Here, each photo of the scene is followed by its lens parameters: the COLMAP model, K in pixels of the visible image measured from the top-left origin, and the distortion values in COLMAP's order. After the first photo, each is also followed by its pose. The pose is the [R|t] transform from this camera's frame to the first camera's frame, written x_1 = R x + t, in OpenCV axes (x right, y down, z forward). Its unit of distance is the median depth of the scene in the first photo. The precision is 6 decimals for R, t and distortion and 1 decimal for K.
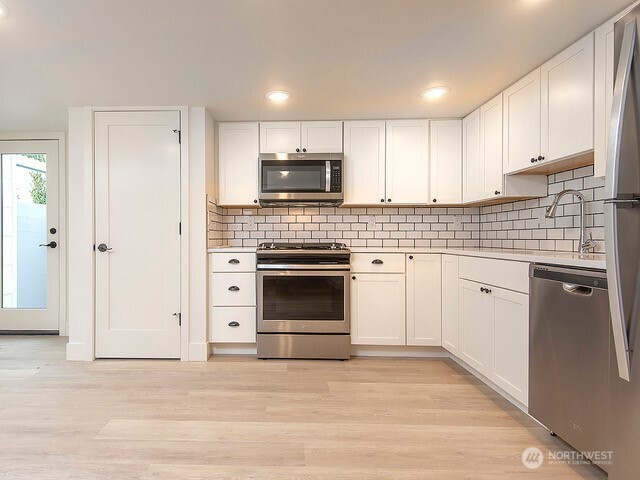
lens RADIAL K [[336.9, 0, 292.9], [0, 336.9, 238.4], [0, 0, 1]] dist [0.039720, -0.029011]
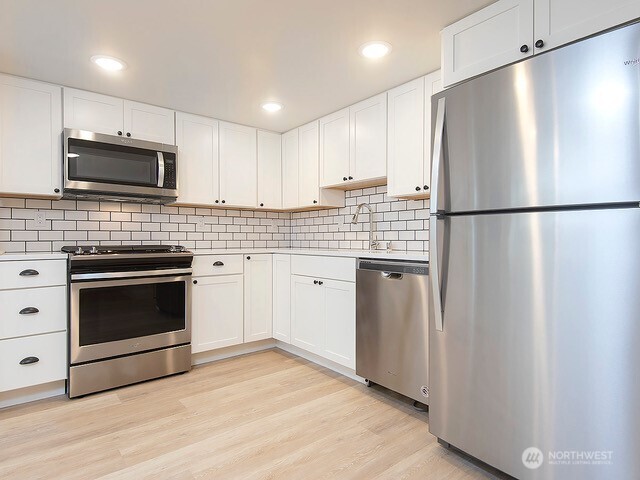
lens RADIAL K [[344.0, 0, 308.5], [0, 344.0, 239.5], [0, 0, 1]] dist [0.045309, -0.030396]
pose [[0.782492, -0.002517, 0.622655, -0.171830], [0.003870, 0.999992, -0.000821, 0.000876], [-0.622648, 0.003052, 0.782496, 0.053325]]
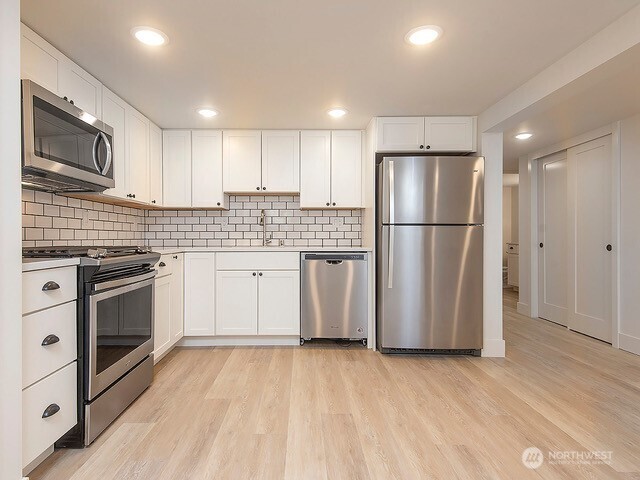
lens RADIAL K [[336.9, 0, 292.9], [0, 336.9, 238.4], [0, 0, 1]] dist [0.039720, -0.029011]
pose [[0.045174, -0.005576, 0.998964, -0.670772], [0.005416, 0.999971, 0.005337, -0.004825], [-0.998964, 0.005170, 0.045203, 0.614867]]
